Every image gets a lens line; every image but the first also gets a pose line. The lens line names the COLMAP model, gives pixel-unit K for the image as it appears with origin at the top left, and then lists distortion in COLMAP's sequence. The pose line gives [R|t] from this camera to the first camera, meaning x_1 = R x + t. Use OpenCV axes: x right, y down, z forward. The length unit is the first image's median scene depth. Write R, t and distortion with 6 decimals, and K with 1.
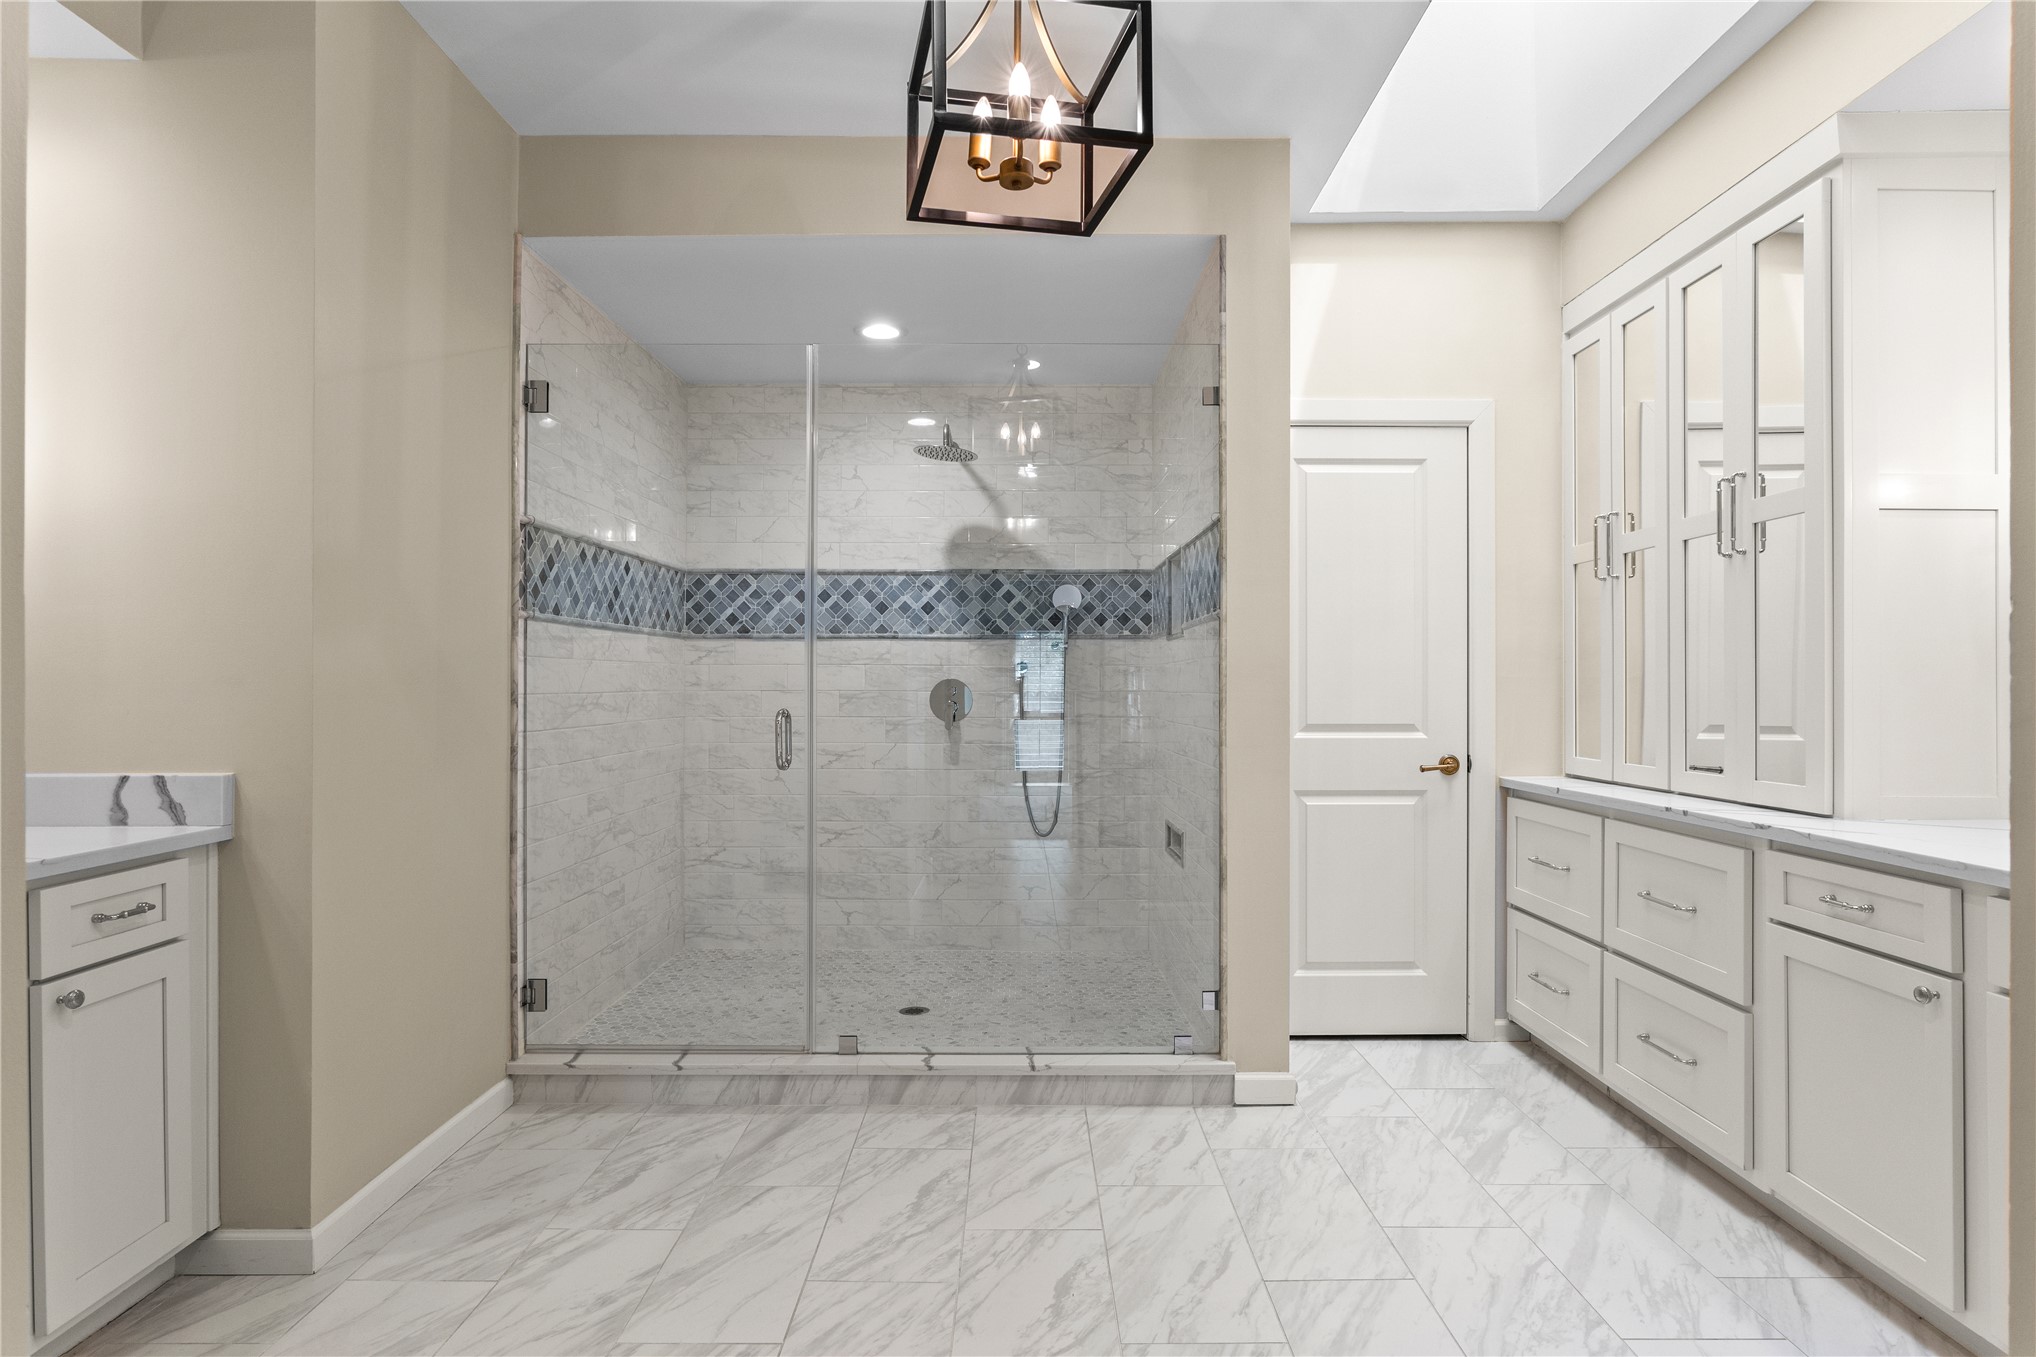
lens RADIAL K [[1080.7, 0, 1029.1], [0, 1080.7, 677.0], [0, 0, 1]] dist [-0.022697, 0.012535]
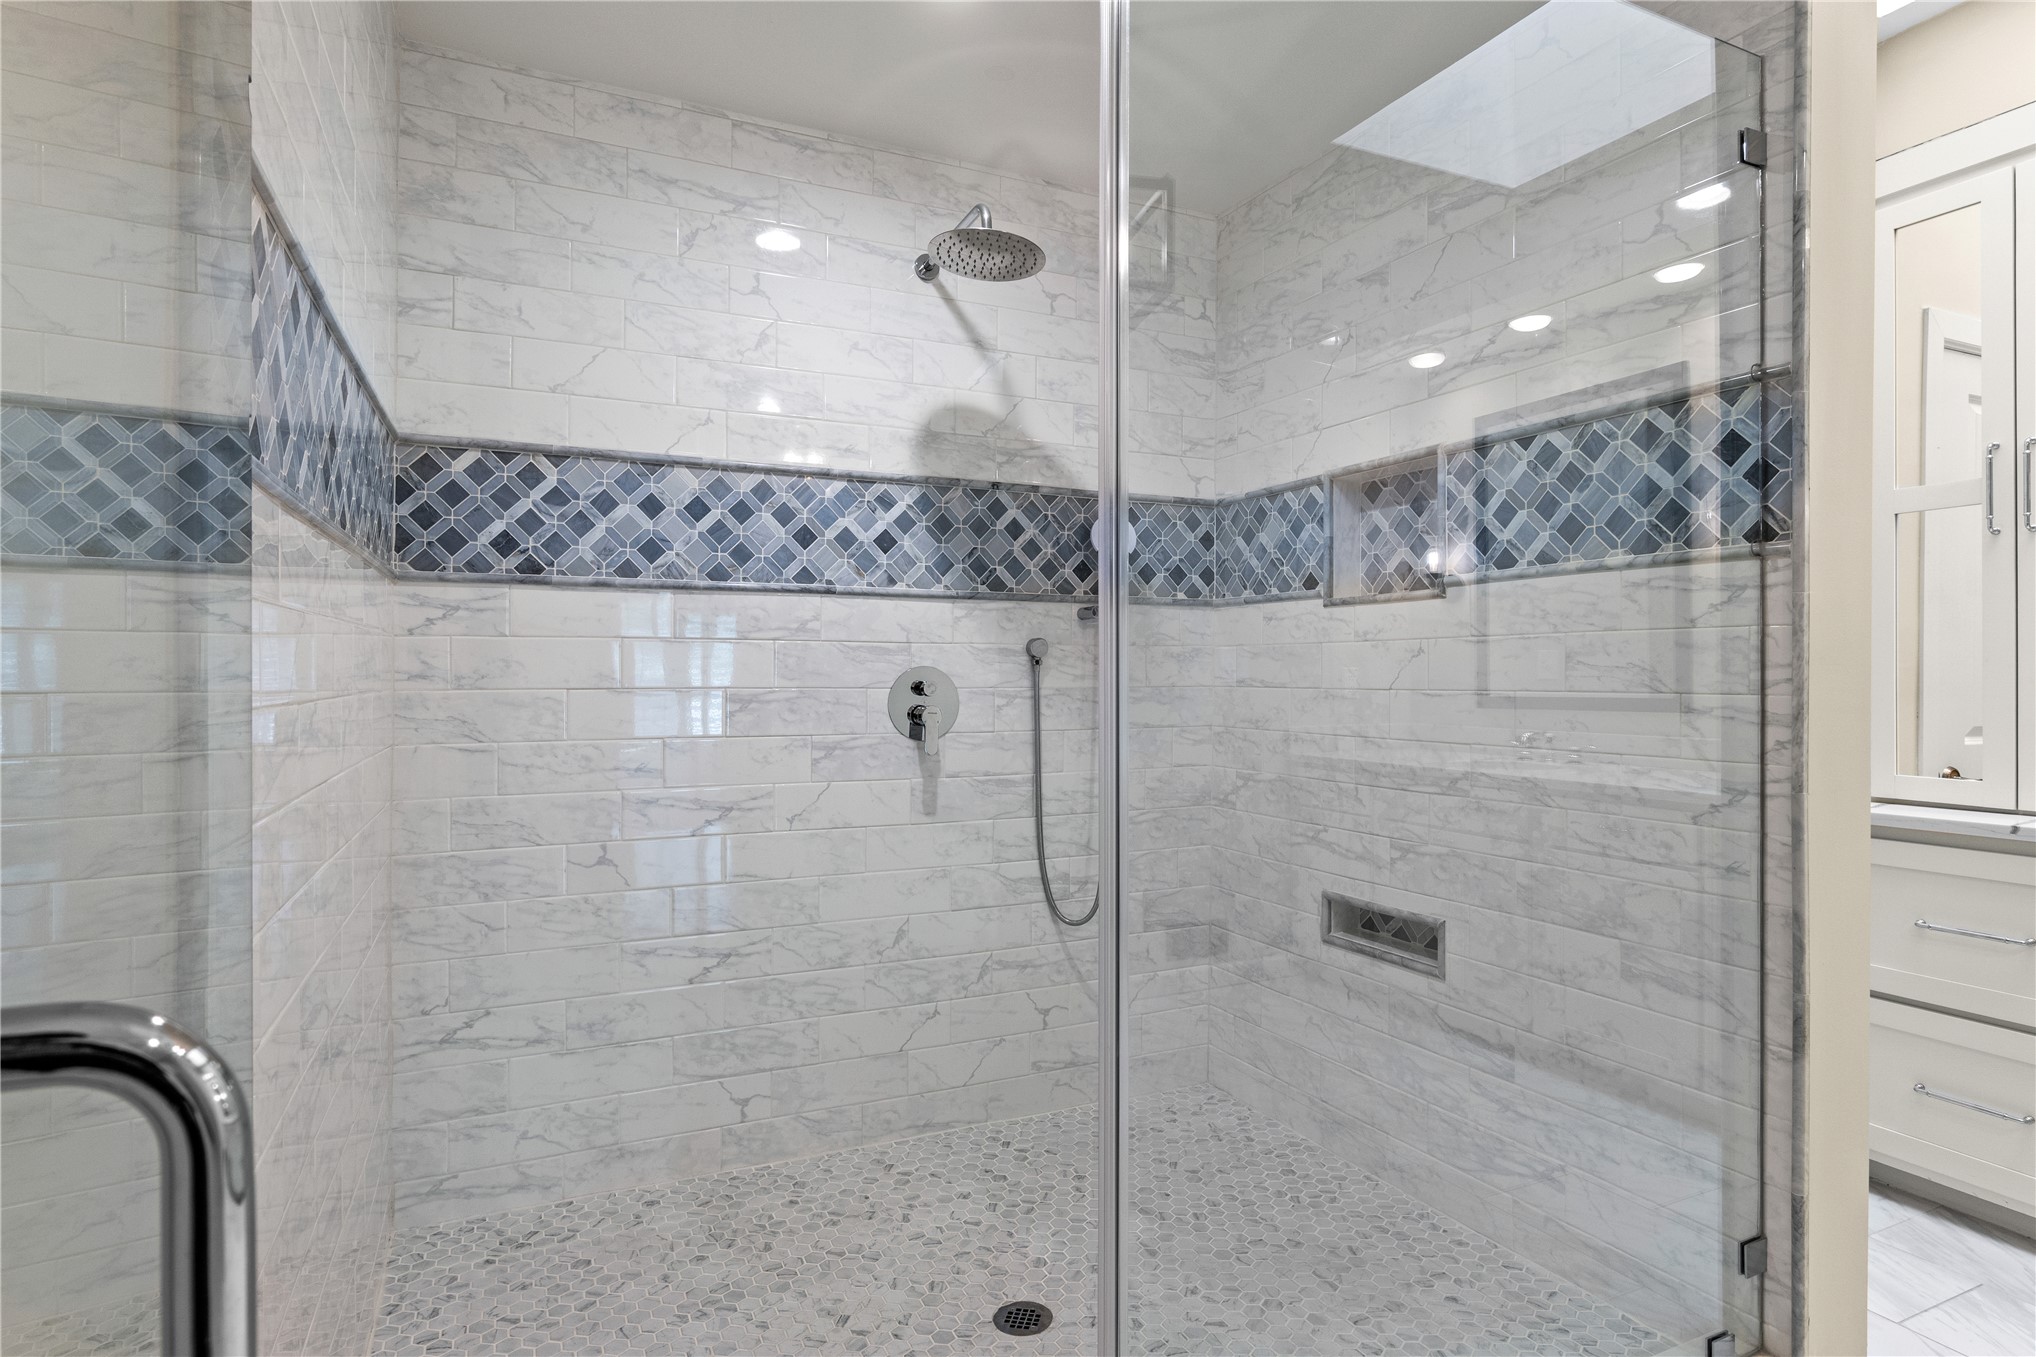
lens RADIAL K [[1080.7, 0, 1029.1], [0, 1080.7, 677.0], [0, 0, 1]] dist [-0.022697, 0.012535]
pose [[0.905219, -0.001303, 0.424943, -0.266541], [-0.002506, 0.999962, 0.008403, 0.002296], [-0.424937, -0.008672, 0.905181, 0.454522]]
